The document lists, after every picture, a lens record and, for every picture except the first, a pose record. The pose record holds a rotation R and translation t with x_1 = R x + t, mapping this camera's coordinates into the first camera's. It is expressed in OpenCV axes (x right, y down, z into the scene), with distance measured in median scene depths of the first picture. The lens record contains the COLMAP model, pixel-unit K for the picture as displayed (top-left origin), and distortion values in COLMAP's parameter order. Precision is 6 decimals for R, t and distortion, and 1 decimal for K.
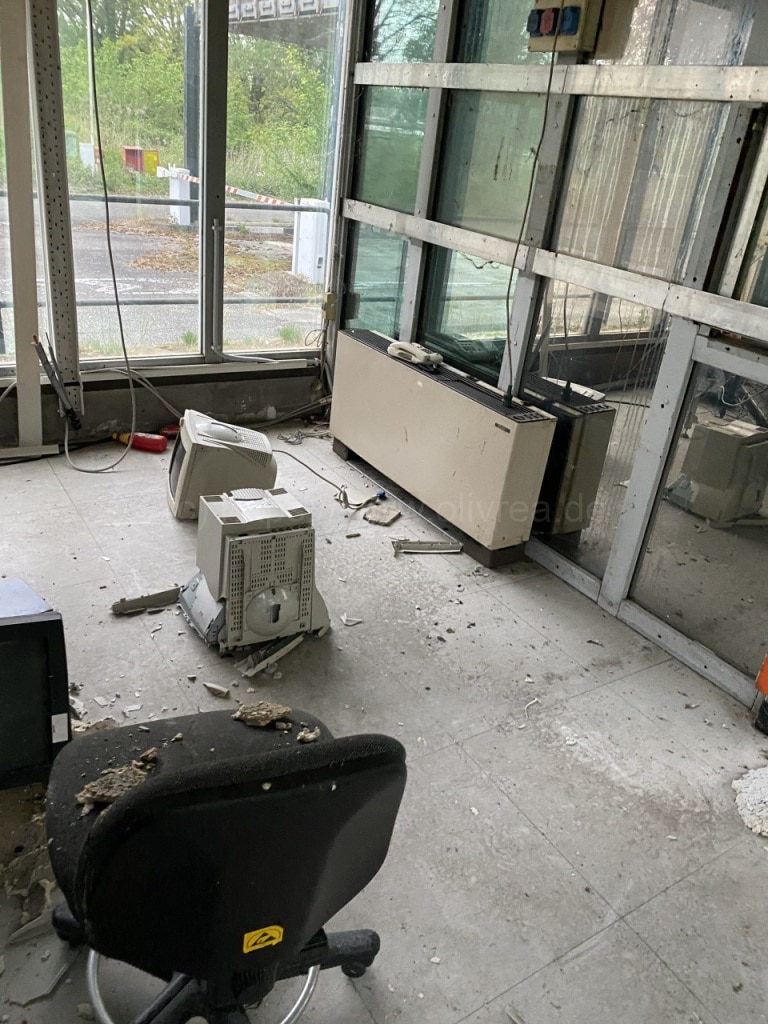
lens RADIAL K [[777.3, 0, 381.6], [0, 777.3, 508.9], [0, 0, 1]] dist [0.110735, -0.169923]
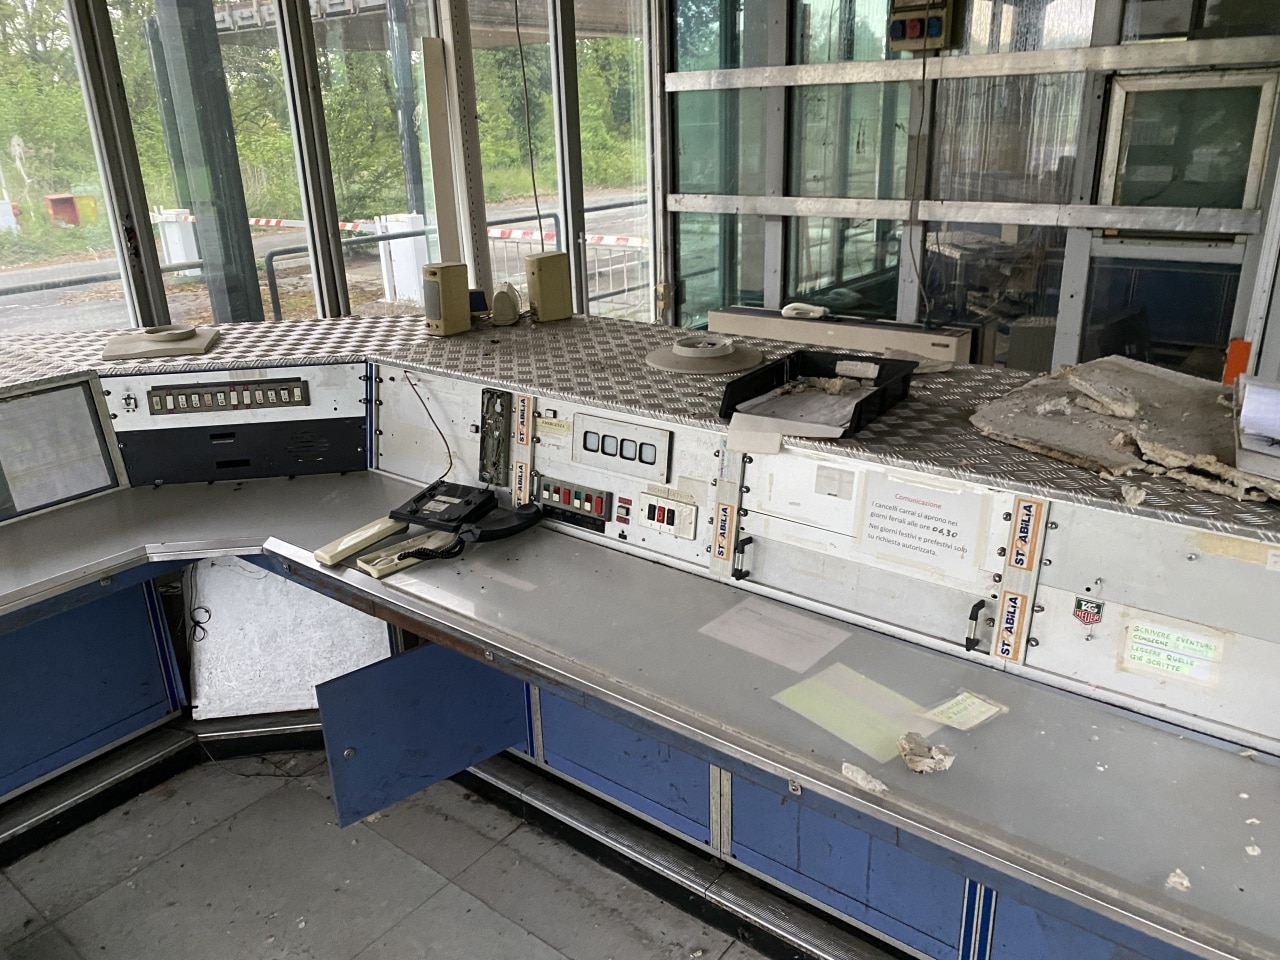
lens RADIAL K [[977.4, 0, 638.6], [0, 977.4, 473.3], [0, 0, 1]] dist [0.070871, -0.090130]
pose [[0.935857, -0.239983, 0.258032, -0.682285], [0.261400, 0.963848, -0.051644, 0.042985], [-0.236310, 0.115781, 0.964755, -0.317398]]
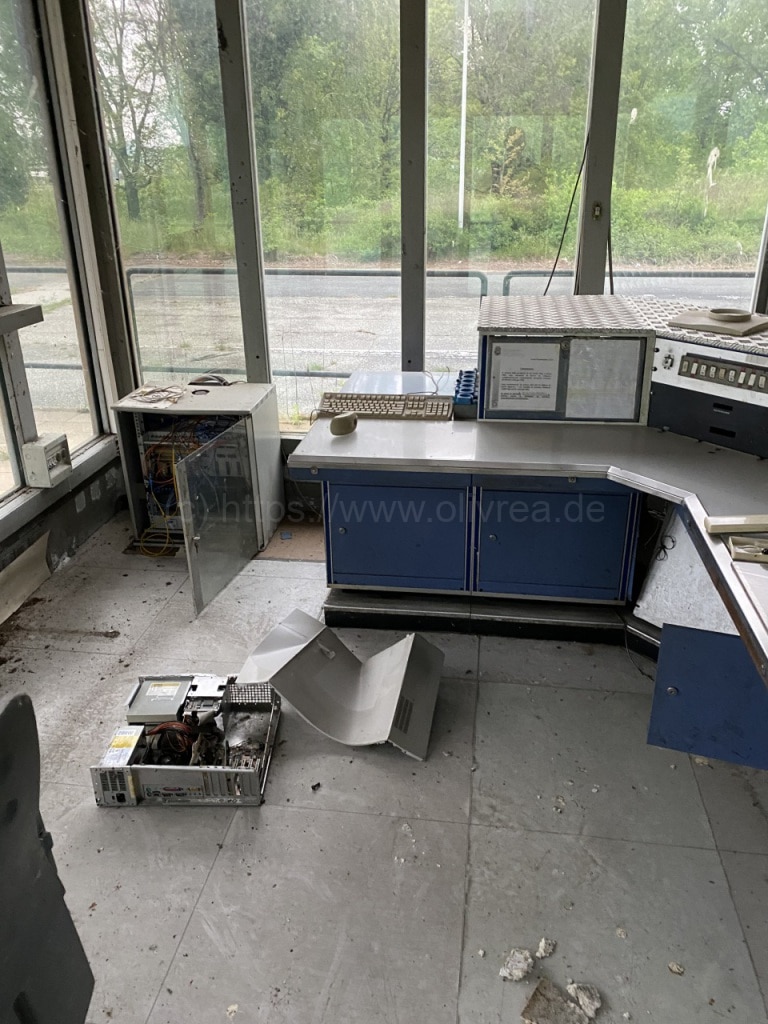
lens RADIAL K [[781.9, 0, 384.0], [0, 781.9, 512.0], [0, 0, 1]] dist [0.070871, -0.090130]
pose [[0.754032, 0.159638, -0.637144, -0.593841], [-0.206014, 0.978548, 0.001368, 0.046044], [0.623694, 0.130229, 0.770744, -0.271588]]
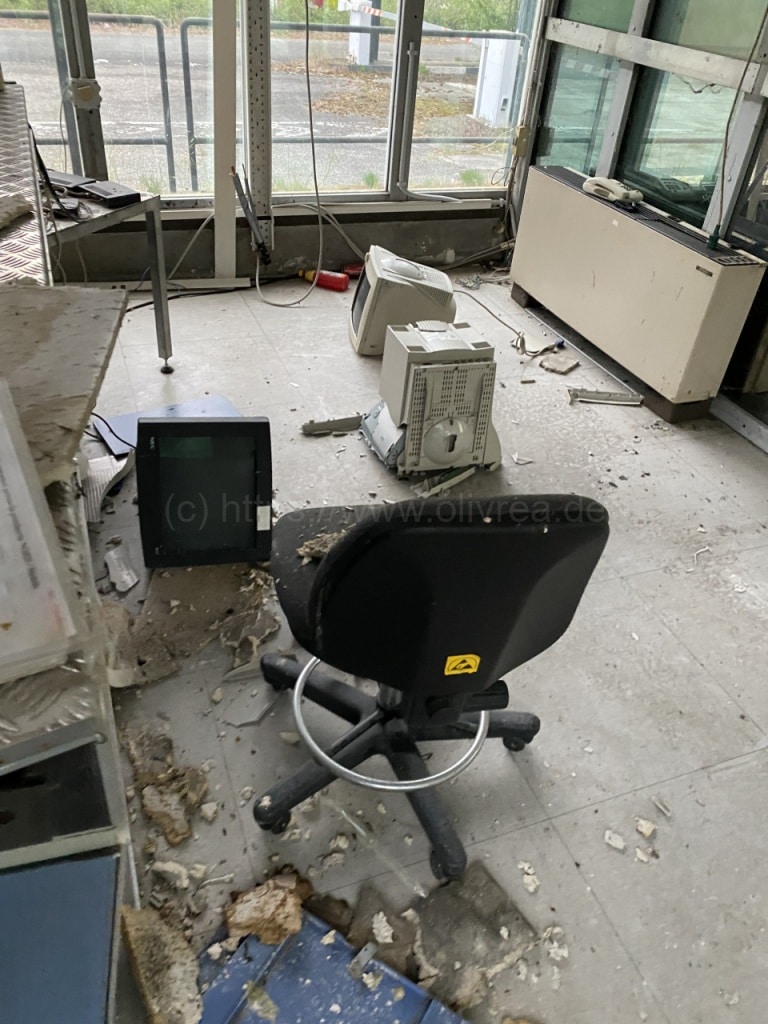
lens RADIAL K [[781.9, 0, 384.0], [0, 781.9, 512.0], [0, 0, 1]] dist [0.070871, -0.090130]
pose [[0.979911, 0.093371, -0.176229, -0.025487], [-0.063653, 0.983844, 0.167331, 0.043384], [0.189006, -0.152752, 0.970023, -0.033325]]
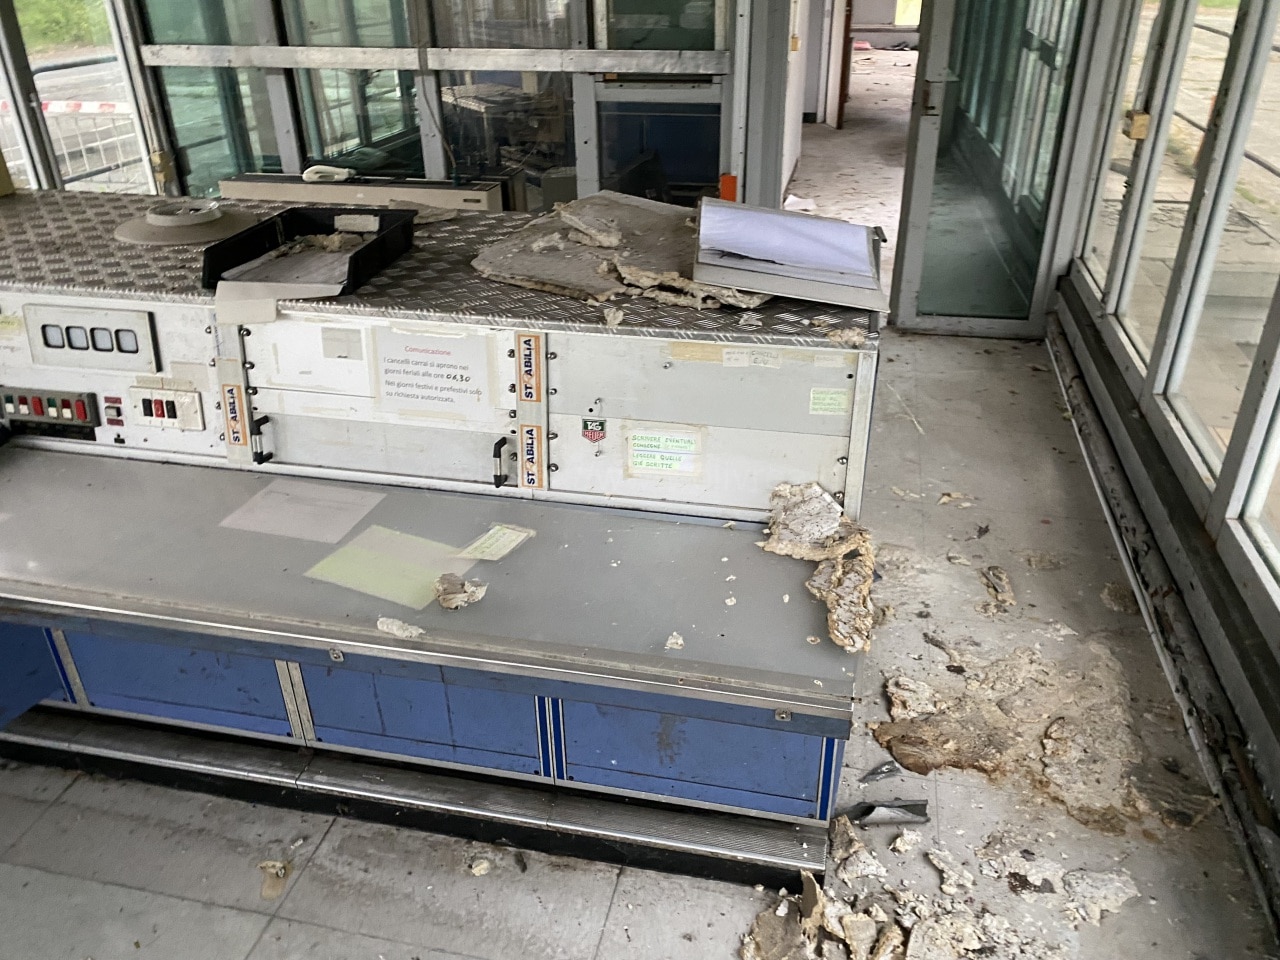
lens RADIAL K [[971.7, 0, 645.1], [0, 971.7, 488.1], [0, 0, 1]] dist [0.110735, -0.169923]
pose [[0.701409, -0.442027, 0.559140, -0.662959], [0.387272, 0.894921, 0.221667, 0.056442], [-0.598369, 0.061060, 0.798891, -0.321172]]
